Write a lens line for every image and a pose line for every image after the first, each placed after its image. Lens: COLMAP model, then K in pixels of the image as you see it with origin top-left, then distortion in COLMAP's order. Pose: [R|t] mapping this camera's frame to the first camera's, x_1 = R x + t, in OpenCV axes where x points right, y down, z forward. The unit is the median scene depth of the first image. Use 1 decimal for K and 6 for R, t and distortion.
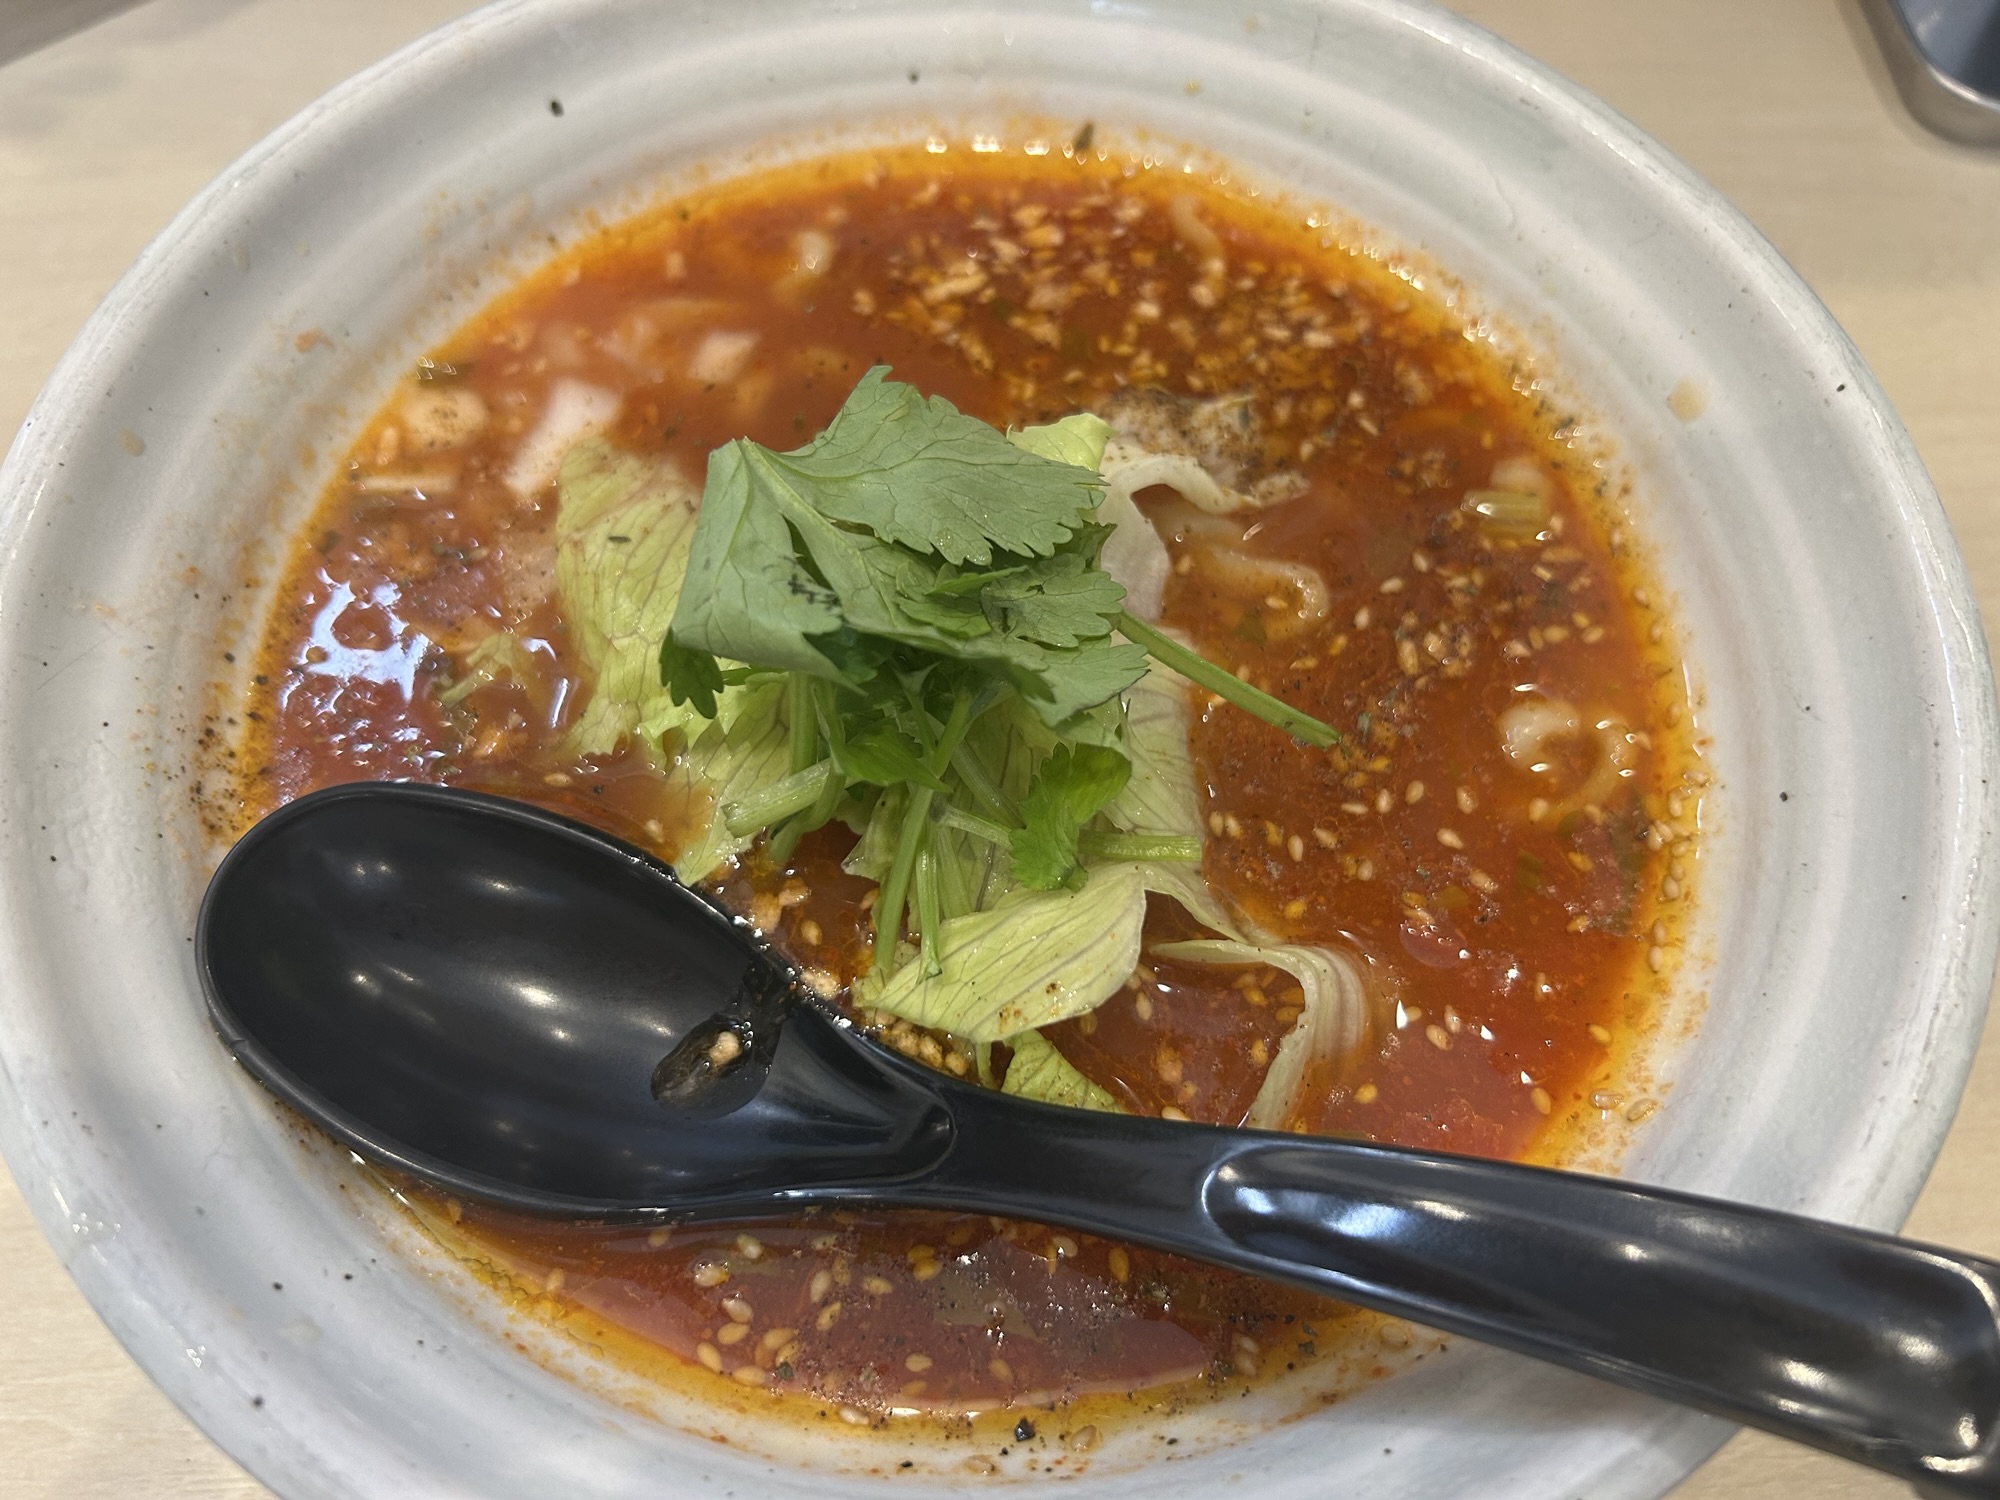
lens RADIAL K [[1519.3, 0, 1105.9], [0, 1519.3, 747.5], [0, 0, 1]] dist [-0.006401, 0.009178]
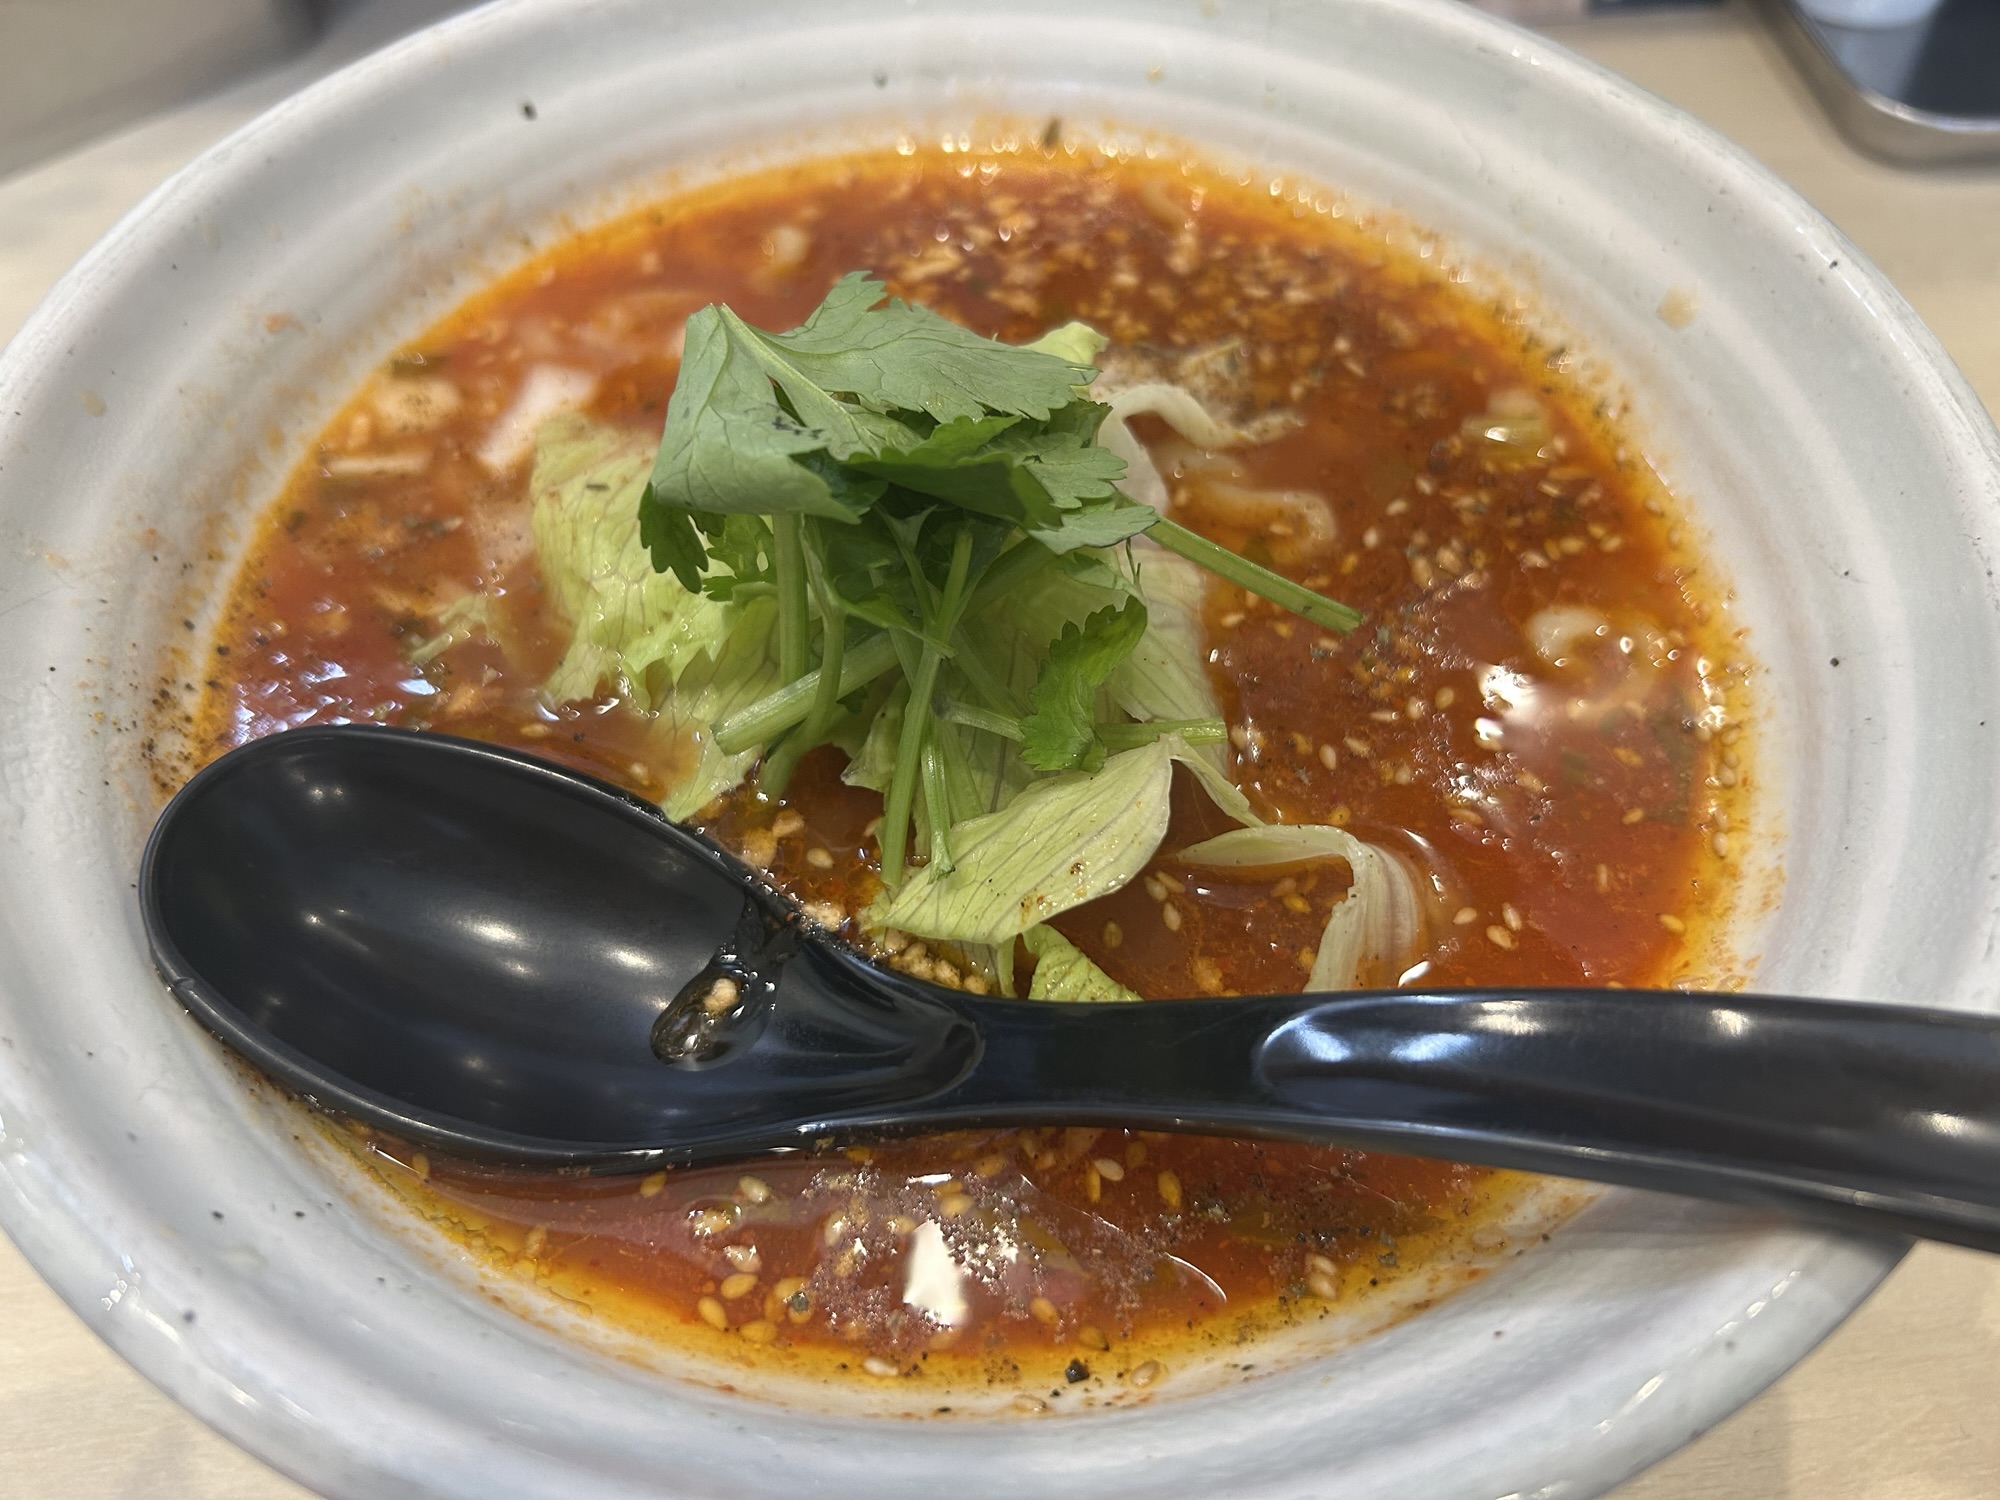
lens RADIAL K [[1510.6, 0, 1103.4], [0, 1510.6, 749.7], [0, 0, 1]] dist [-0.006674, -0.003985]
pose [[0.997840, -0.064966, 0.009688, -0.020371], [0.065684, 0.987295, -0.144683, 0.191441], [-0.000165, 0.145007, 0.989431, 0.078325]]
